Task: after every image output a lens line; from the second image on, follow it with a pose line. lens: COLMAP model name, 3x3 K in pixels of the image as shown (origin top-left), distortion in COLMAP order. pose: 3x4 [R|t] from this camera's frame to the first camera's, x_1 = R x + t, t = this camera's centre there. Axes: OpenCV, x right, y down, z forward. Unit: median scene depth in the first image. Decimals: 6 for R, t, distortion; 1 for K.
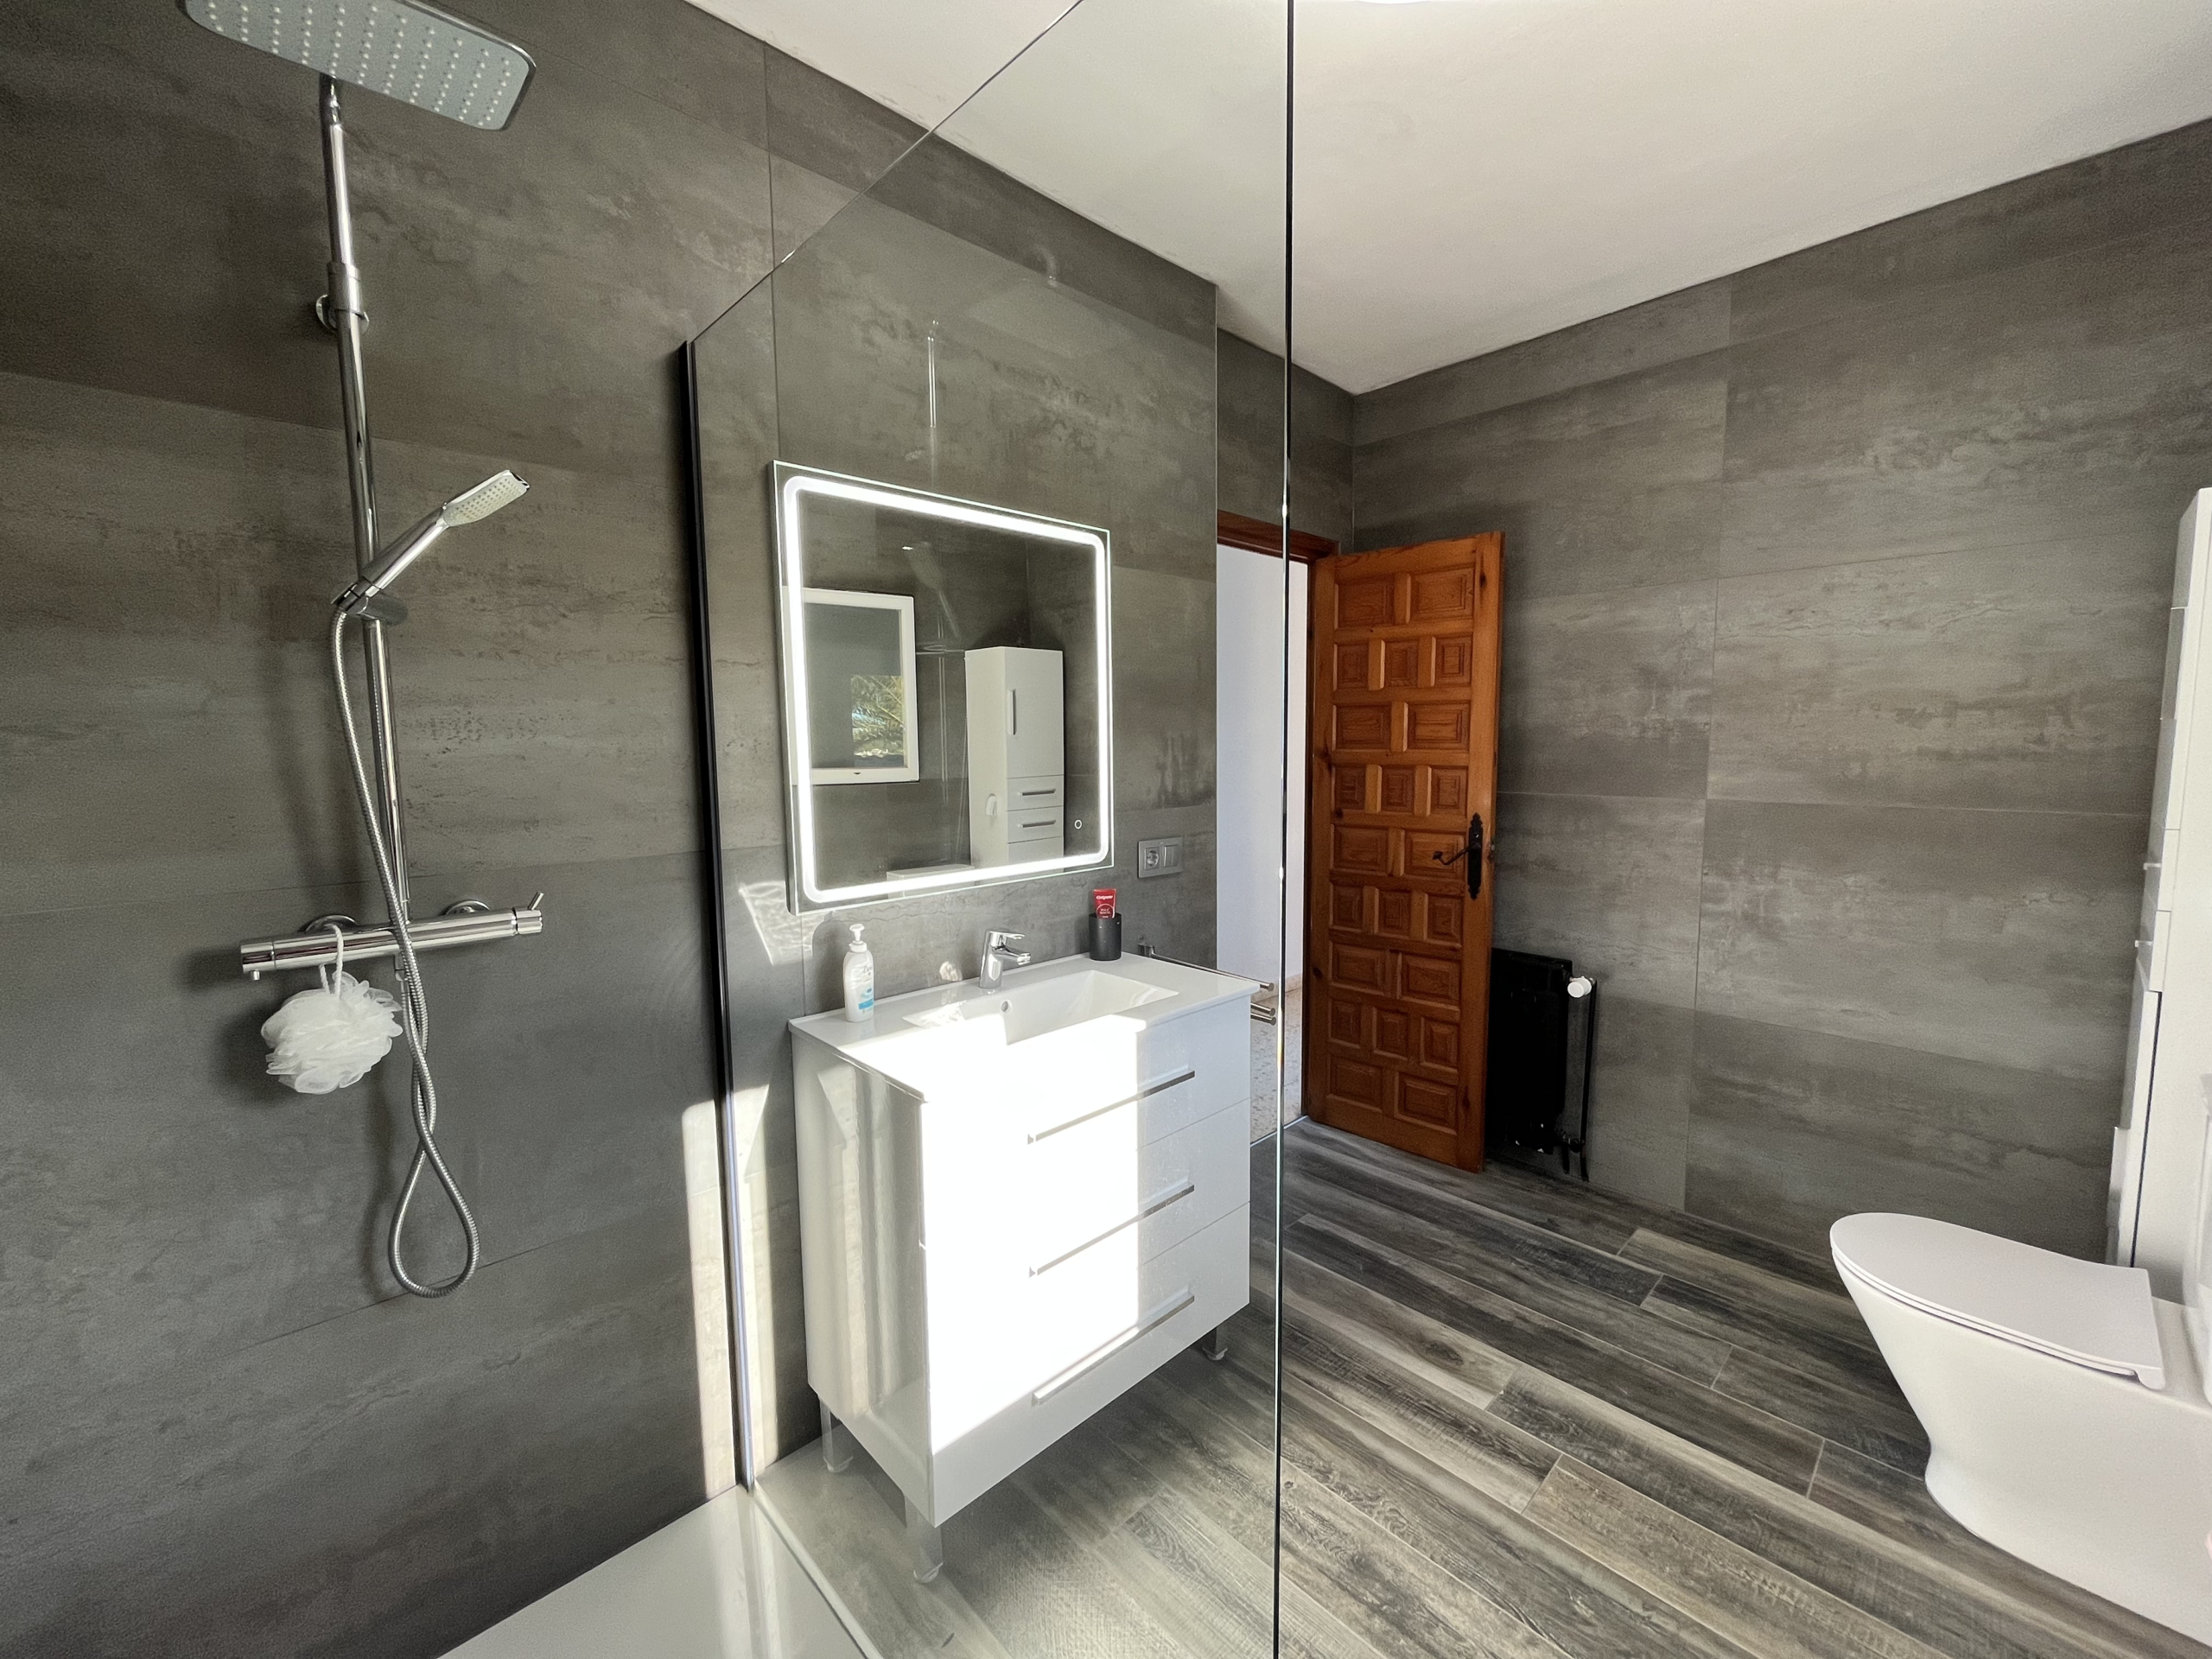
lens RADIAL K [[892.6, 0, 1115.9], [0, 892.6, 831.5], [0, 0, 1]] dist [-0.003776, 0.000196]
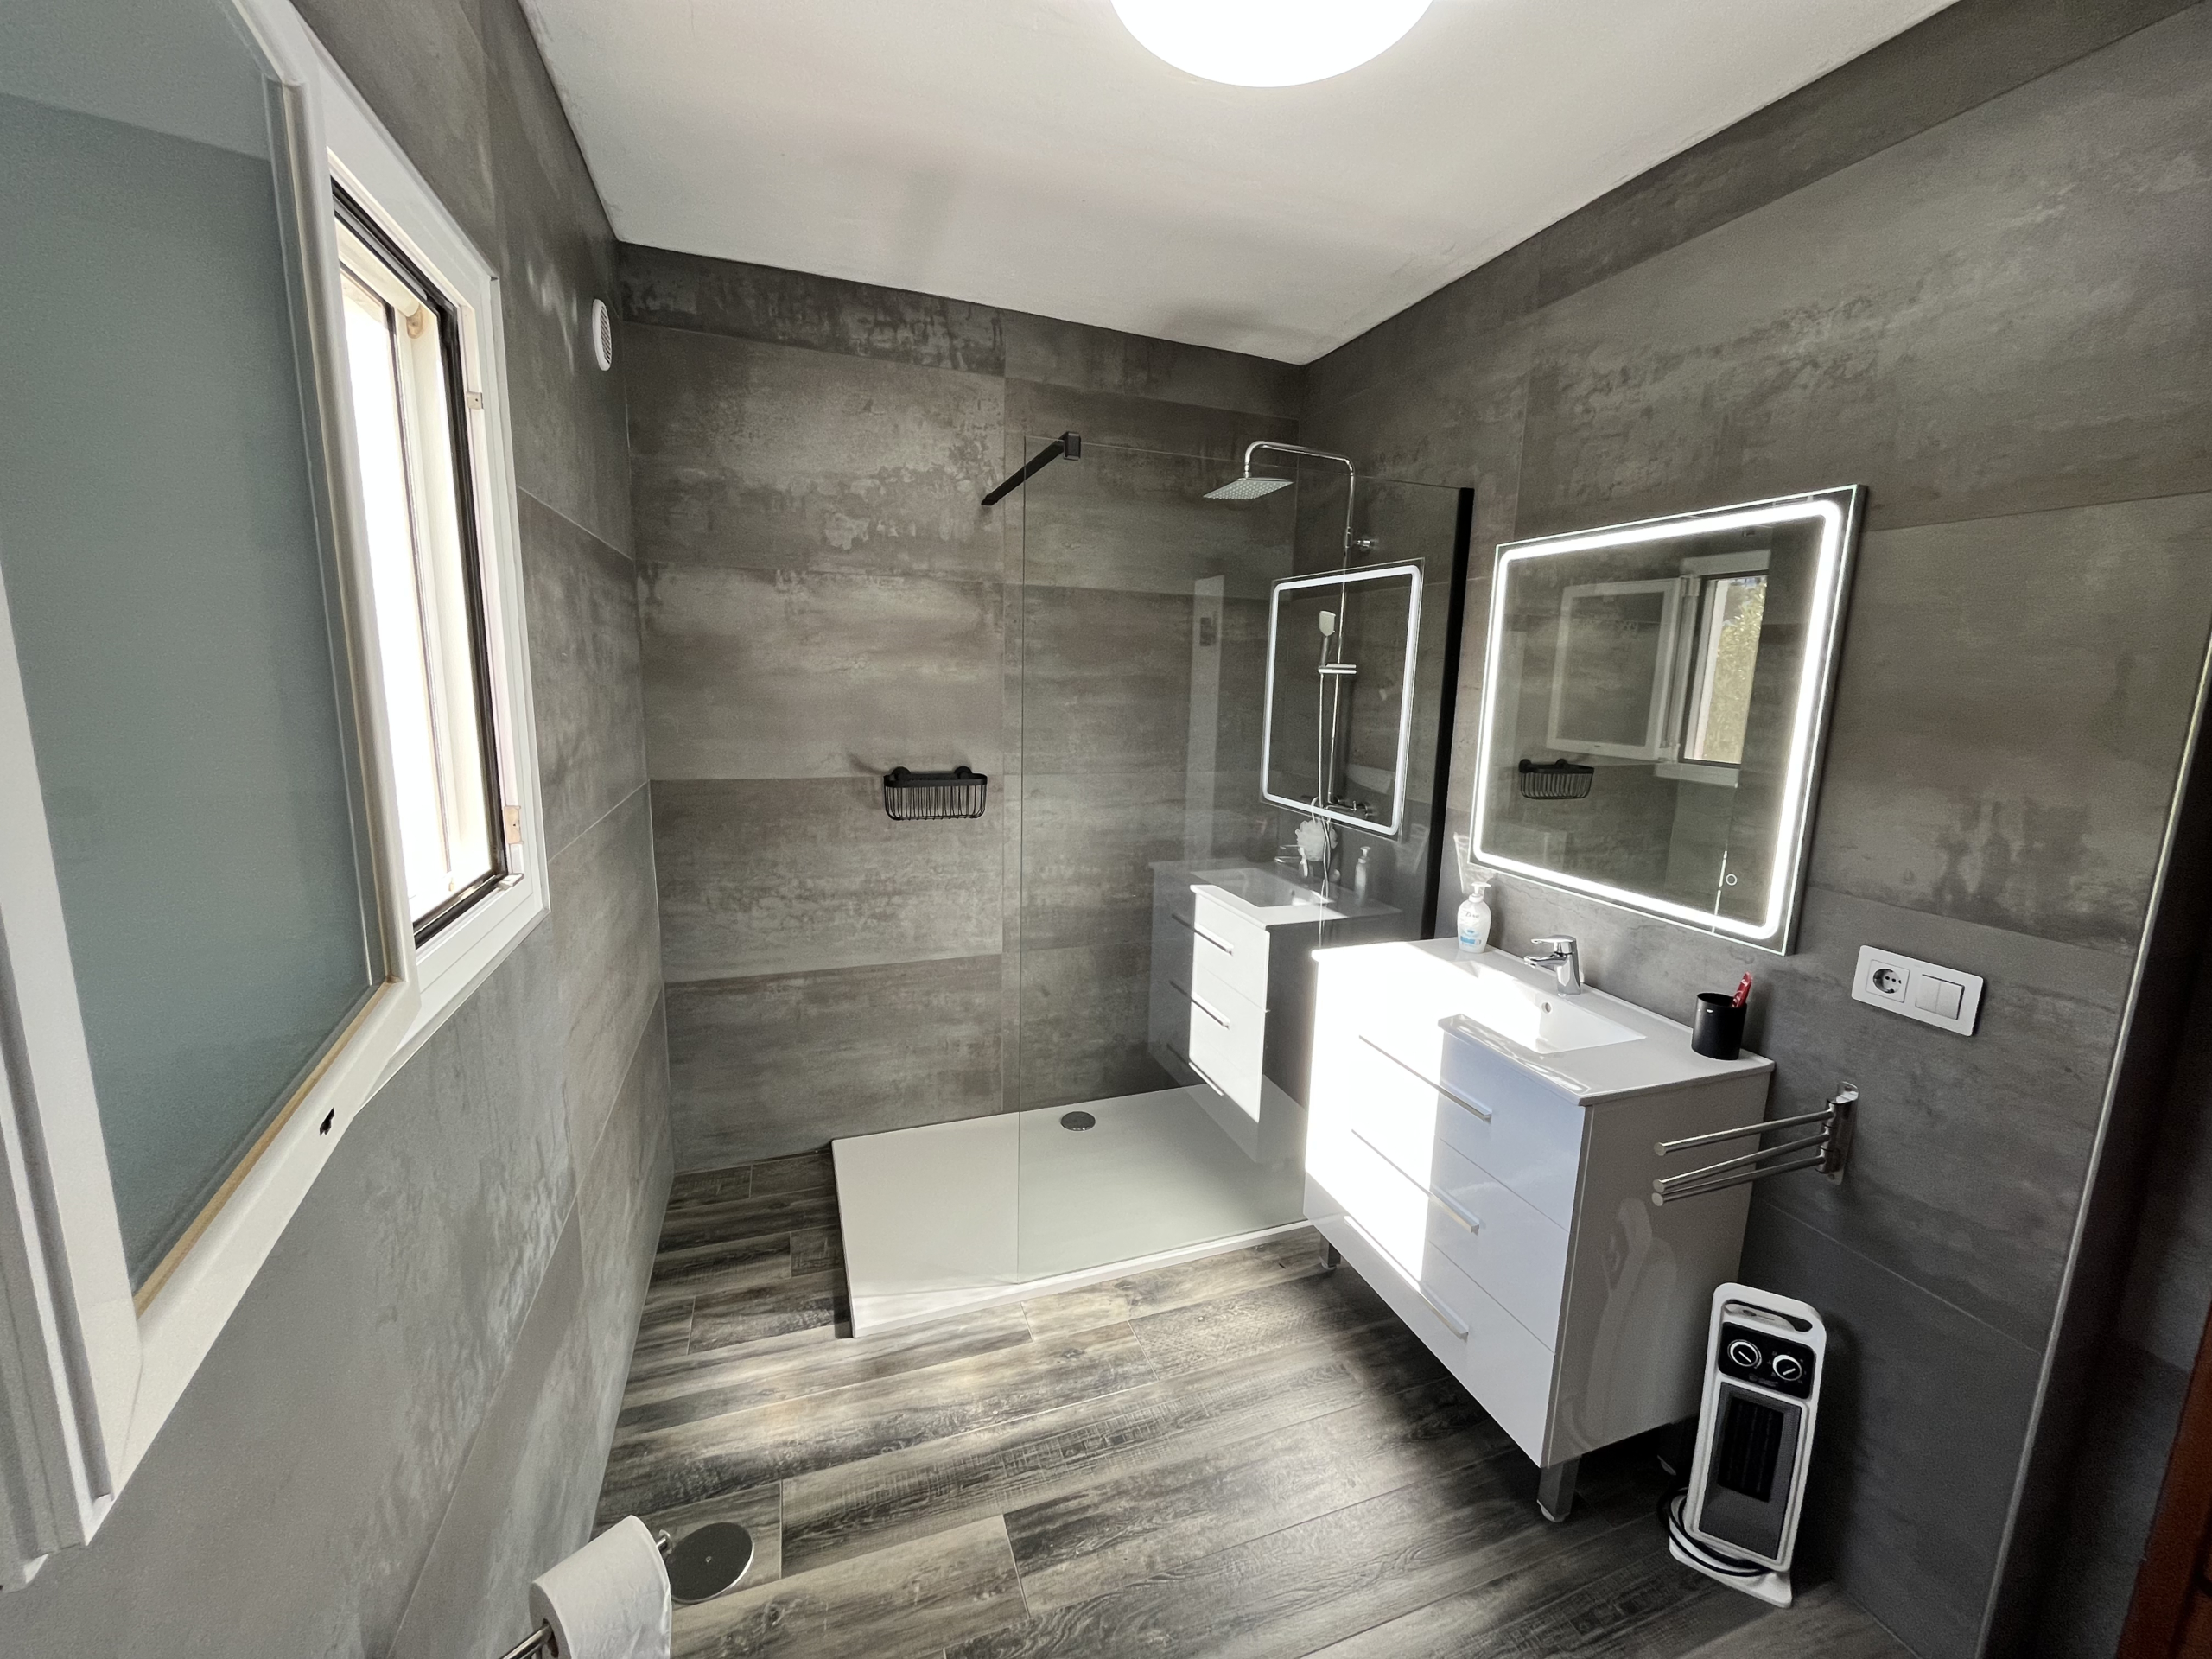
lens RADIAL K [[892.6, 0, 1113.3], [0, 892.6, 823.5], [0, 0, 1]] dist [-0.003776, 0.000196]
pose [[-0.411027, 0.158878, -0.897672, 1.075271], [-0.108971, 0.969073, 0.221411, -0.209325], [0.905087, 0.188826, -0.381002, 0.954381]]
